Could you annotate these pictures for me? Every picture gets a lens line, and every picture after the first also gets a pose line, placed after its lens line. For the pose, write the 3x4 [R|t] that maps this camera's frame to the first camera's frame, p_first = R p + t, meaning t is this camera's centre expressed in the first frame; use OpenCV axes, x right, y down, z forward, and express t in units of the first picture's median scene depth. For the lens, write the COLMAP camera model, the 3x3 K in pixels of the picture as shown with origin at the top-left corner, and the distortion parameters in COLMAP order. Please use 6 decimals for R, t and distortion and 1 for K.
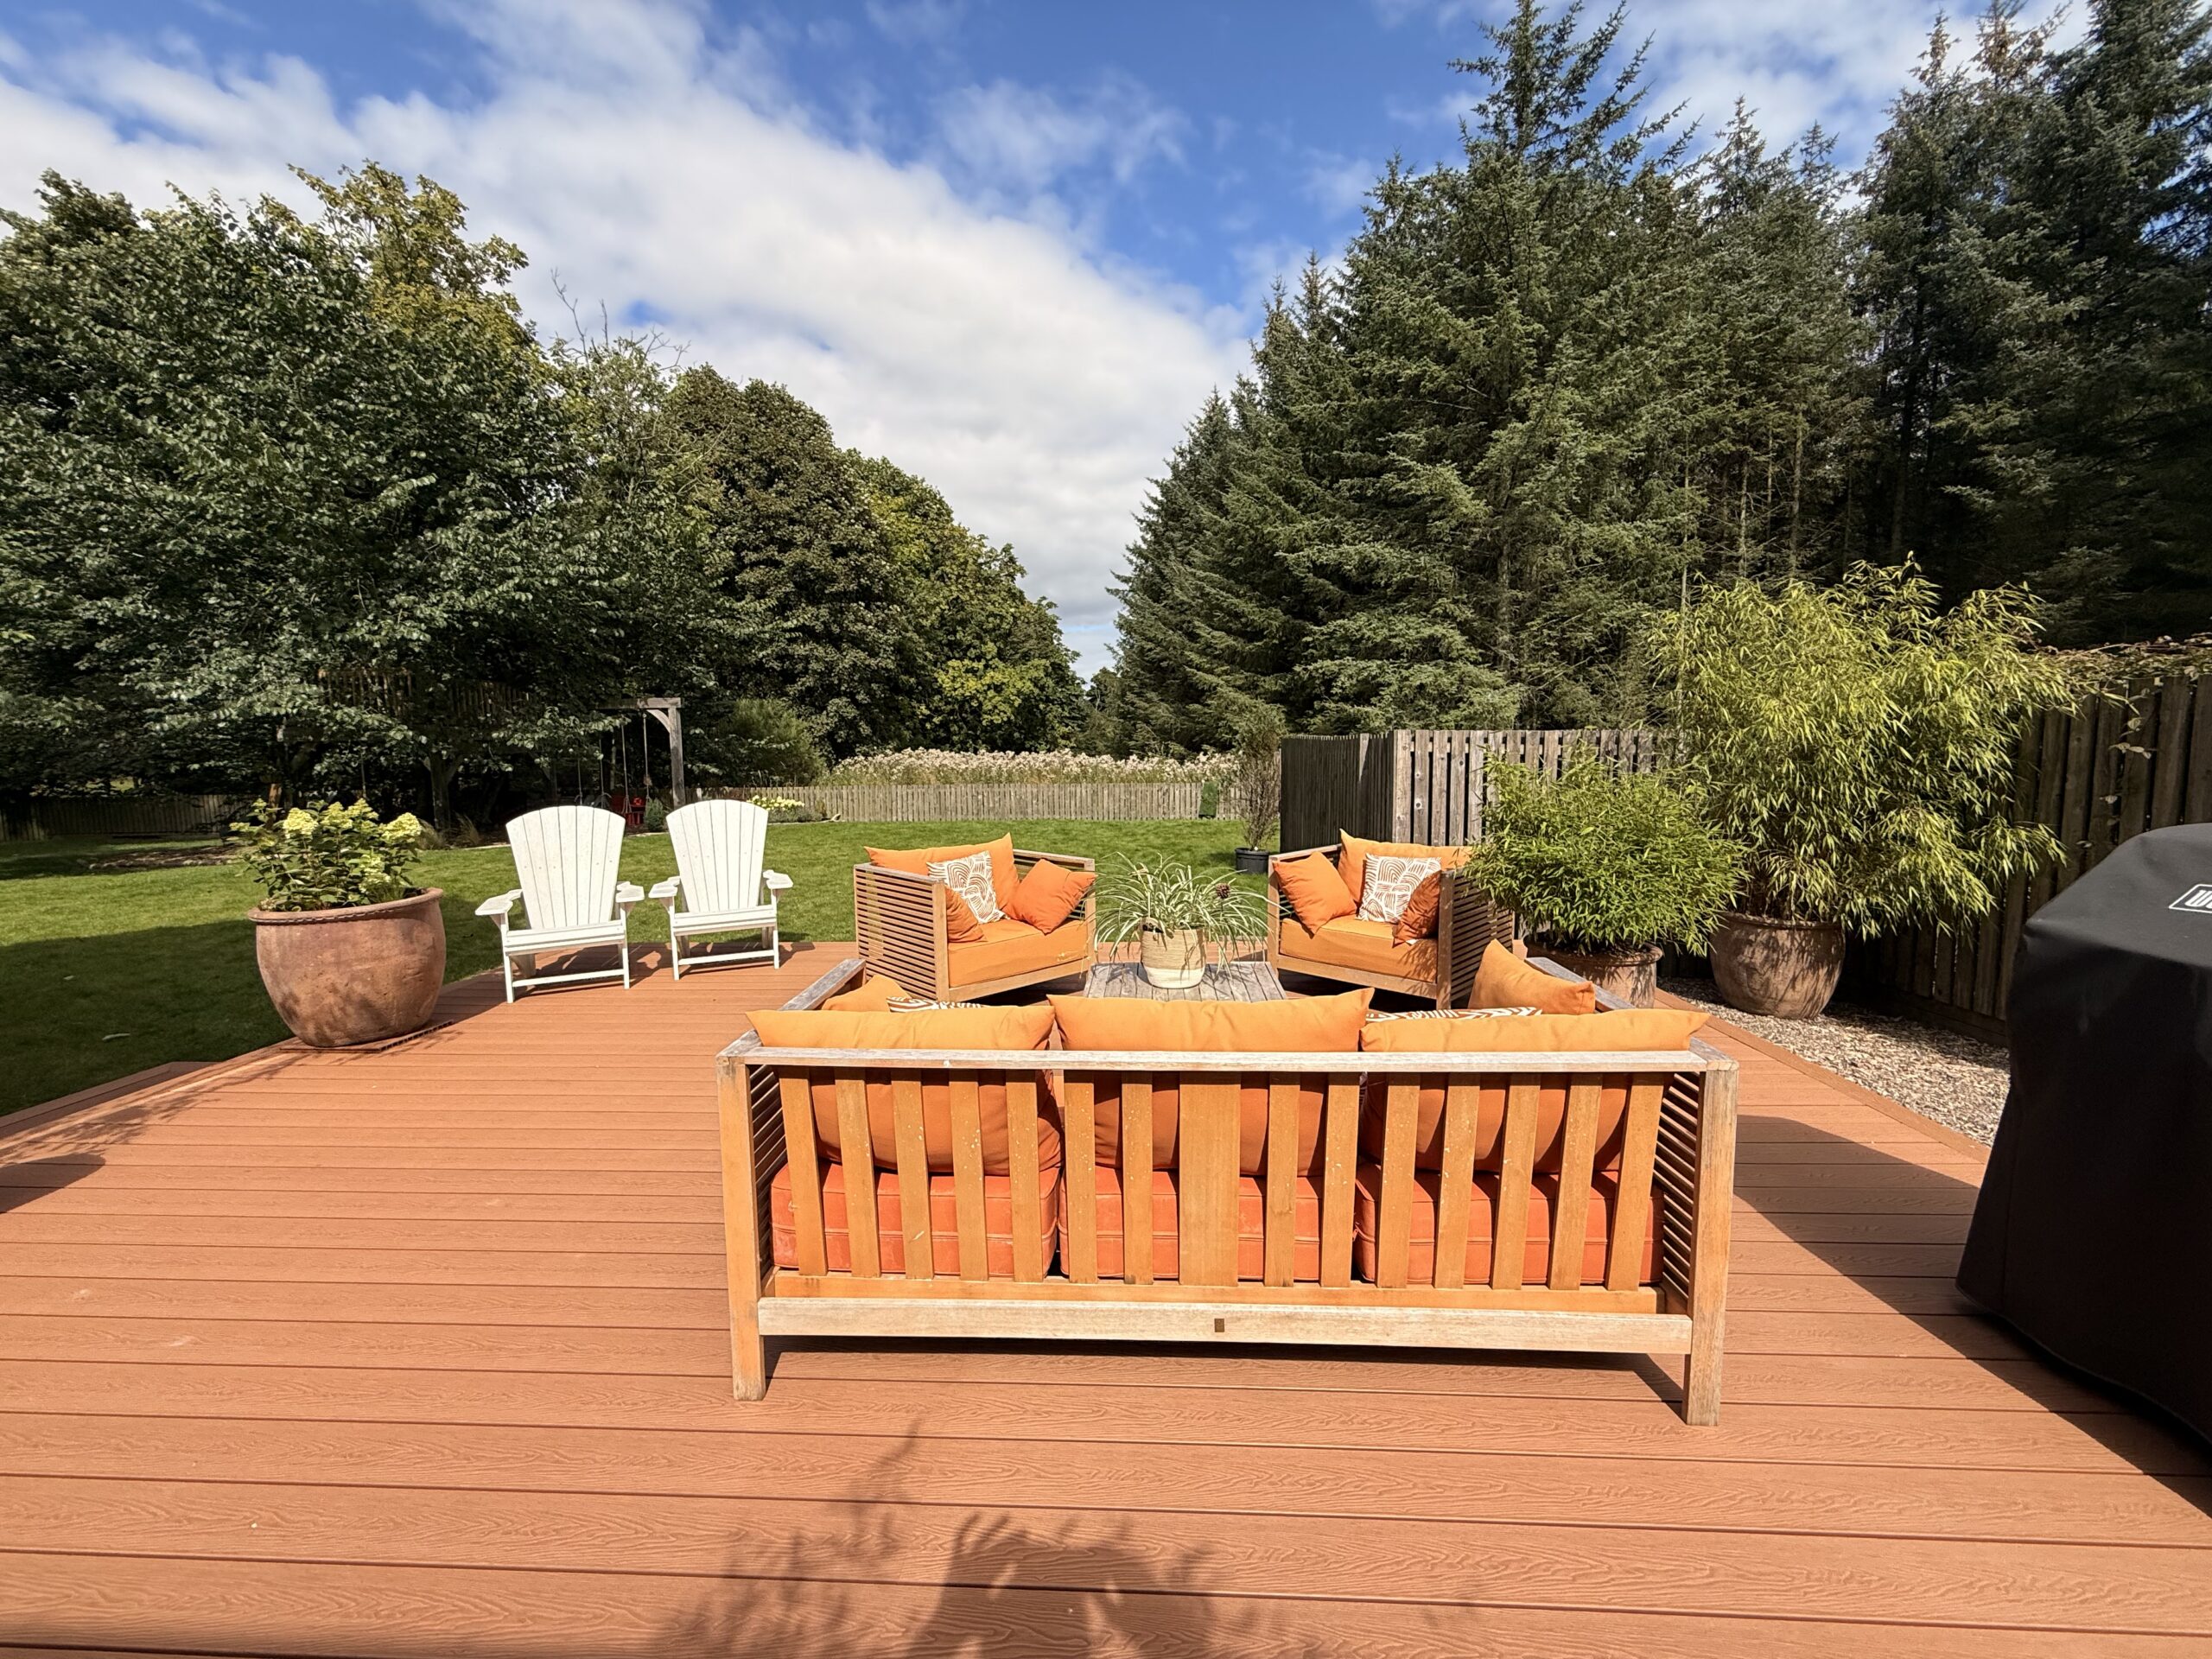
lens RADIAL K [[881.7, 0, 1099.6], [0, 881.7, 838.1], [0, 0, 1]] dist [-0.006595, 0.001978]
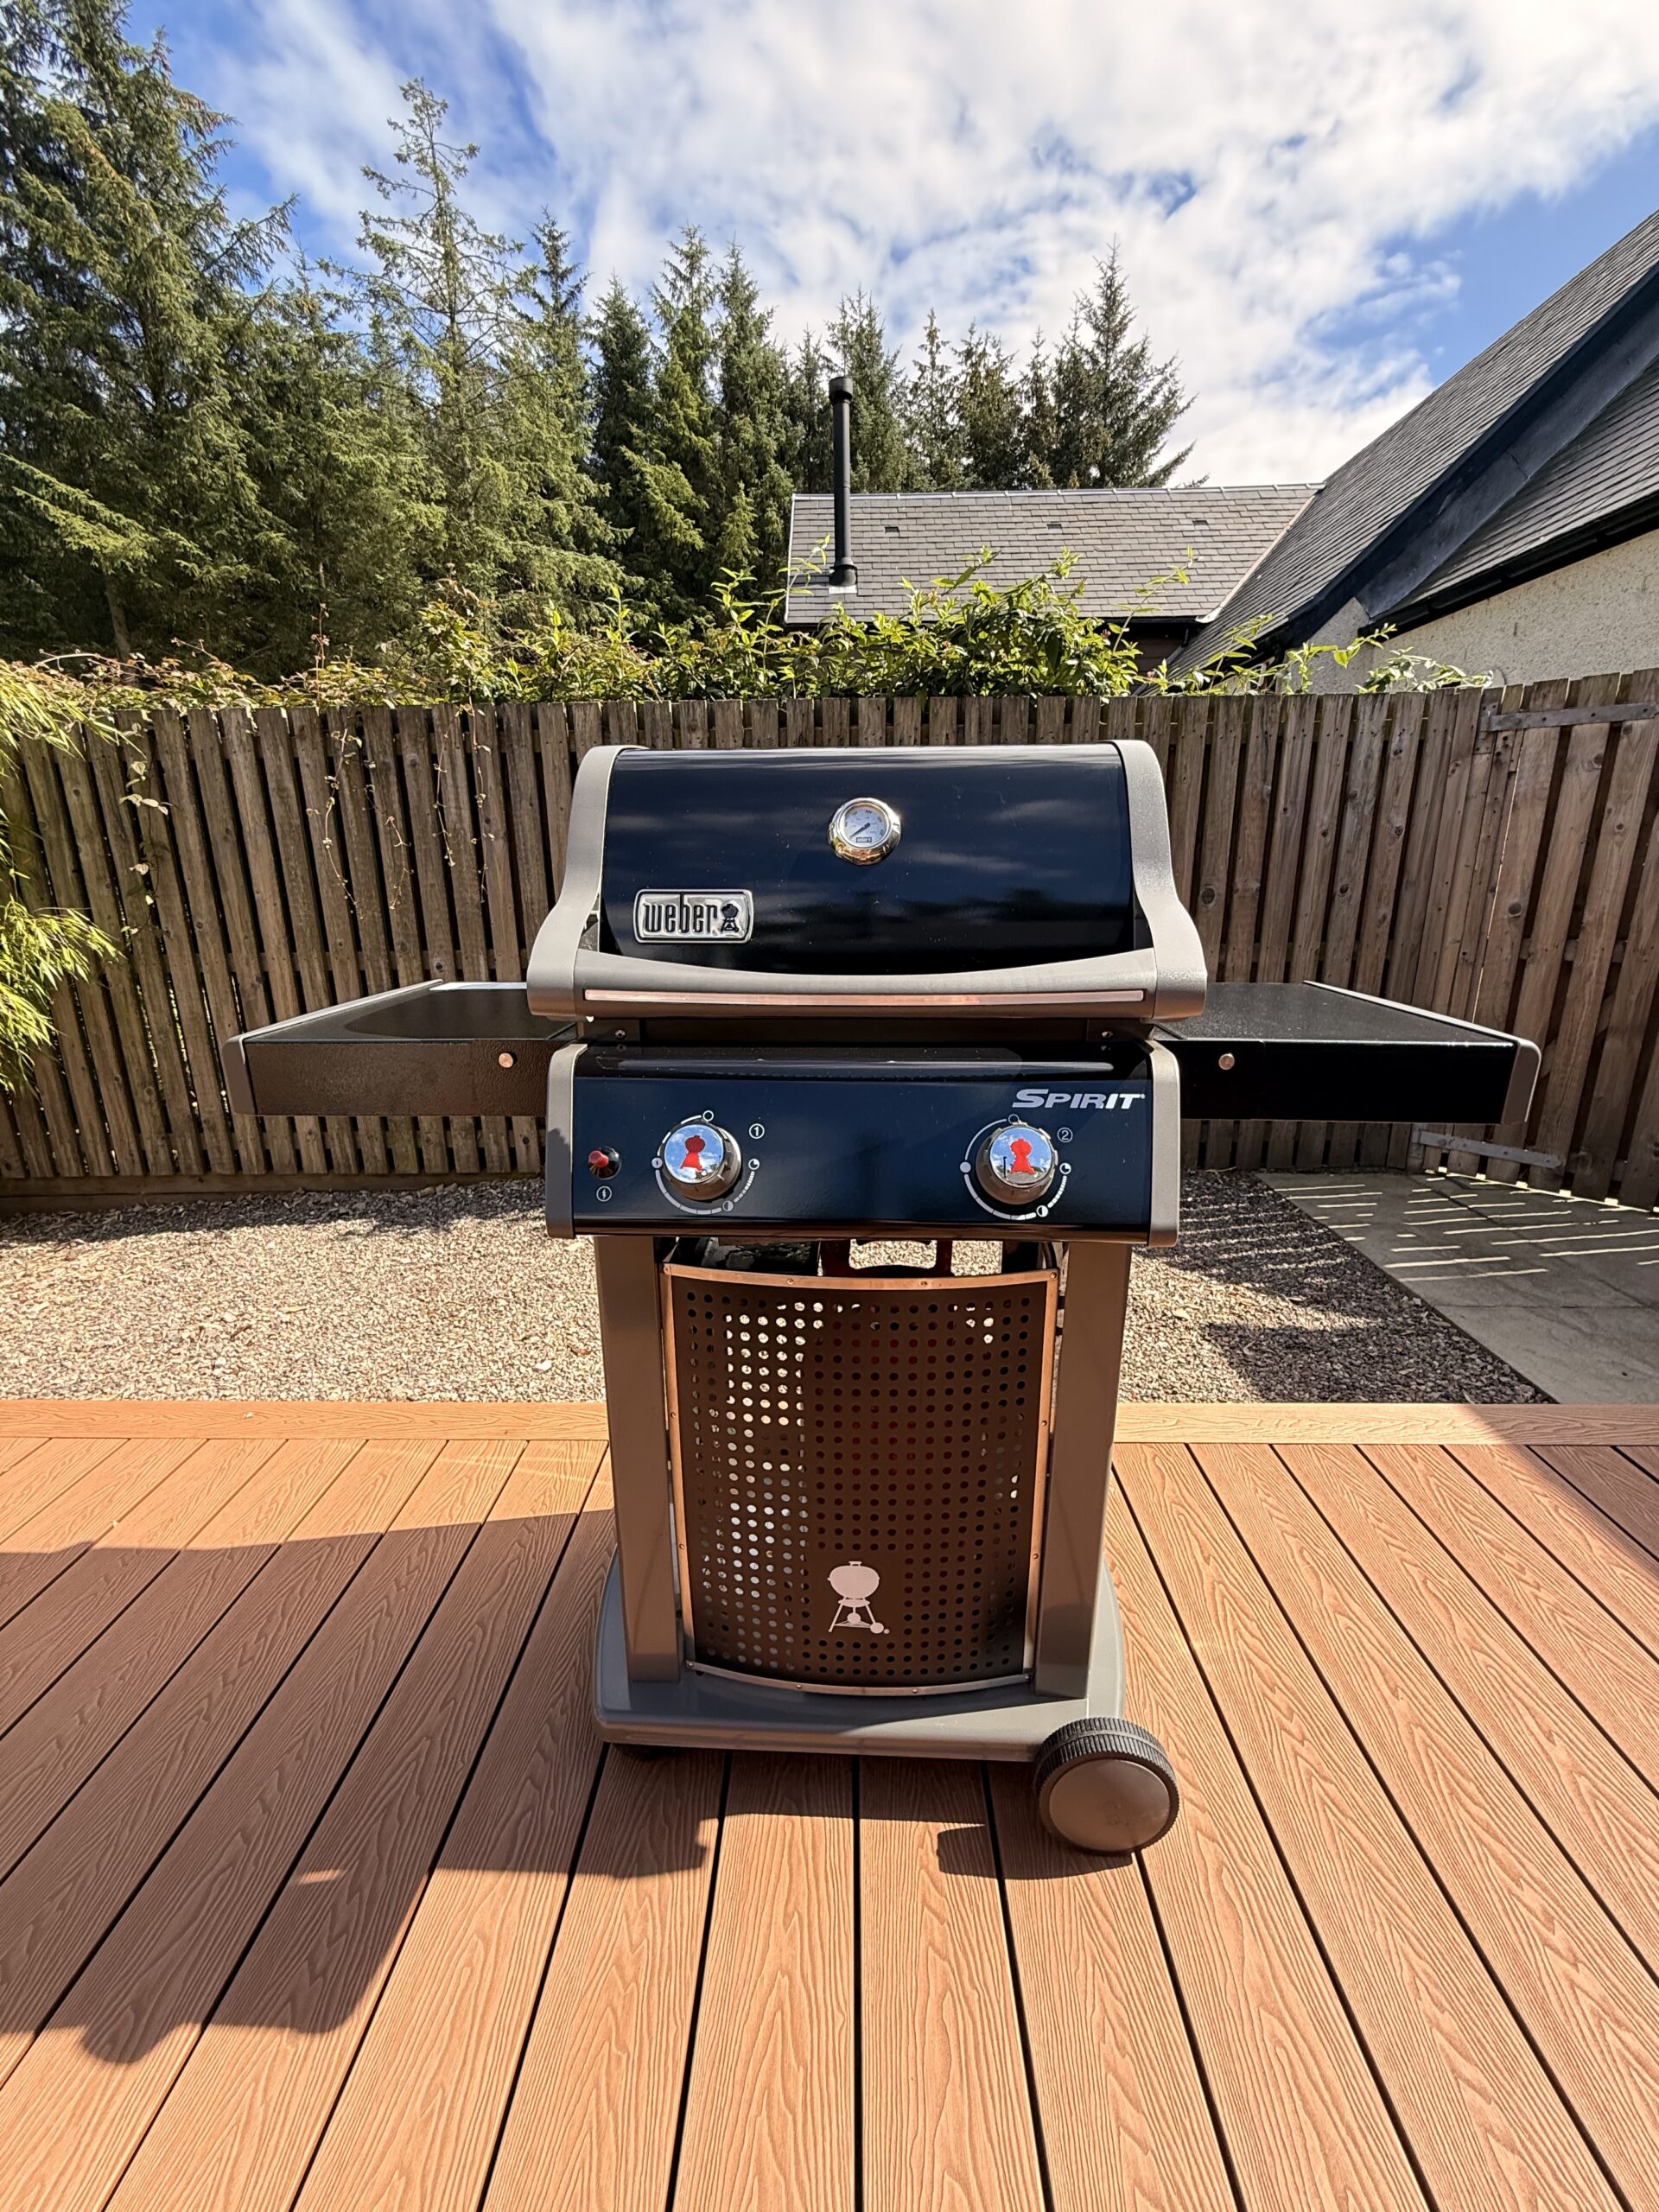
lens RADIAL K [[881.7, 0, 823.9], [0, 881.7, 1097.4], [0, 0, 1]] dist [-0.006595, 0.001978]
pose [[-0.028343, -0.240537, 0.970226, 0.309086], [0.114691, 0.963423, 0.242201, 0.030362], [-0.992997, 0.118141, 0.000281, 0.396633]]
